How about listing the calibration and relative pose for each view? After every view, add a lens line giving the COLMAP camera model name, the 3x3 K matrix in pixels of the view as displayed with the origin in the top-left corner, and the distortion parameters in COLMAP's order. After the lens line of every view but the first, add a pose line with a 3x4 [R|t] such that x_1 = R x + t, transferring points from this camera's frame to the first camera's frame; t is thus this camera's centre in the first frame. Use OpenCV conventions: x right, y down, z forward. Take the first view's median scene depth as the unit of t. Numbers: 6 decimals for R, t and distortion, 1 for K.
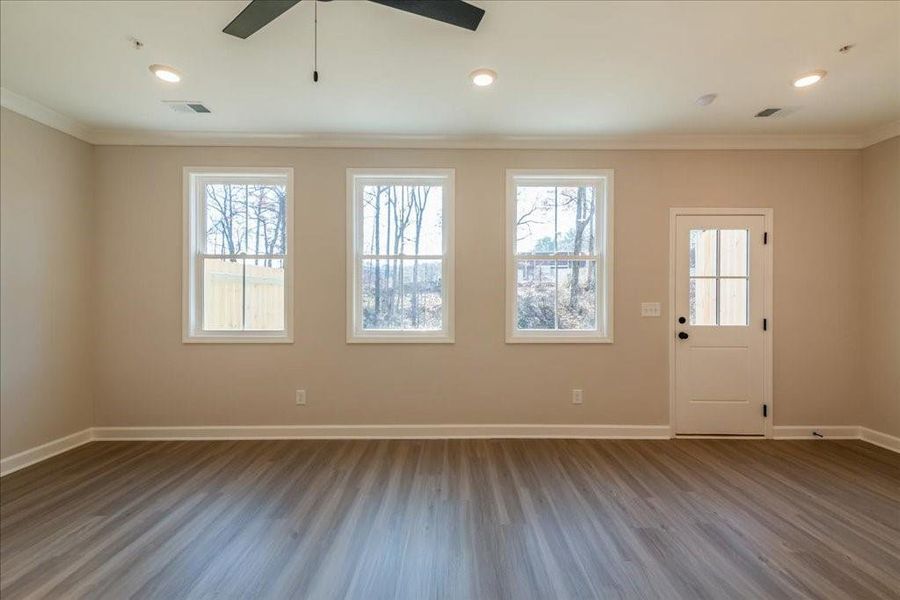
lens RADIAL K [[364.8, 0, 454.1], [0, 364.8, 297.4], [0, 0, 1]] dist [0.009388, -0.002527]
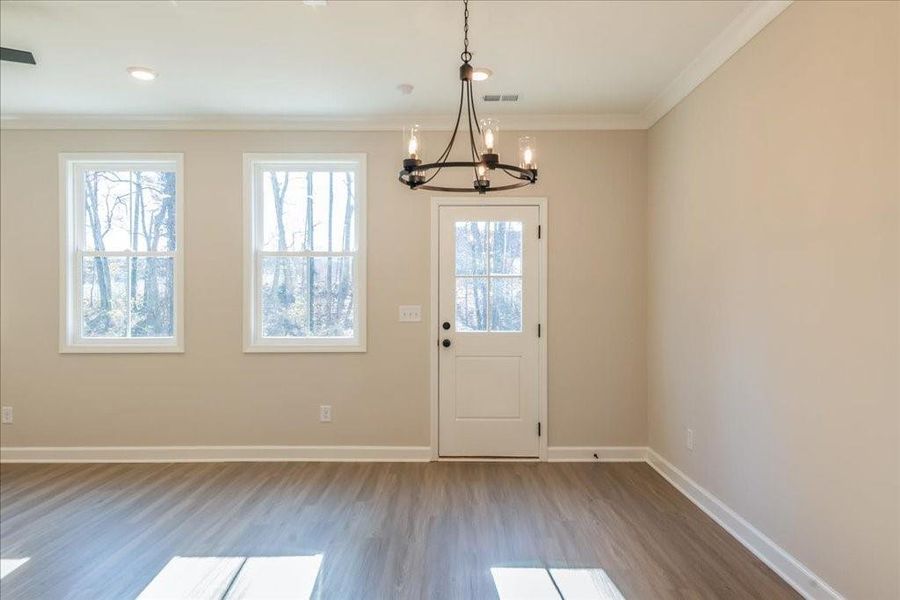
lens RADIAL K [[417.4, 0, 451.7], [0, 417.4, 299.4], [0, 0, 1]] dist [0.001885, -0.000318]
pose [[0.999966, -0.002689, -0.007831, 0.644042], [0.002683, 0.999996, -0.000777, 0.000054], [0.007833, 0.000756, 0.999969, 0.004104]]
